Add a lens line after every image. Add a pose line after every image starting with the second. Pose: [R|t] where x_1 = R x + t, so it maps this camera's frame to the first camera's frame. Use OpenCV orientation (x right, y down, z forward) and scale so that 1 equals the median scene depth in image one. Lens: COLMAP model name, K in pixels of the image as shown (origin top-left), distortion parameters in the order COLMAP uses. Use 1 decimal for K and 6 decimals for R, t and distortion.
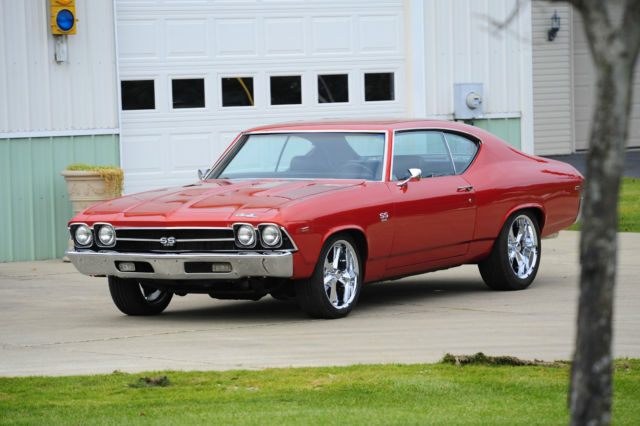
lens RADIAL K [[3597.9, 0, 320.0], [0, 3597.9, 213.0], [0, 0, 1]] dist [1.369688, 9.011101]
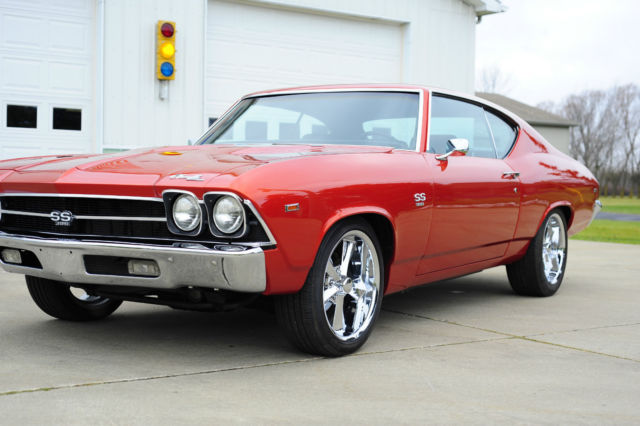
lens RADIAL K [[930.3, 0, 320.0], [0, 930.3, 213.0], [0, 0, 1]] dist [-0.023606, 0.014273]
pose [[0.998388, 0.048297, -0.029810, 0.004510], [-0.048714, 0.998722, -0.013441, 0.006958], [0.029123, 0.014871, 0.999465, 0.841202]]
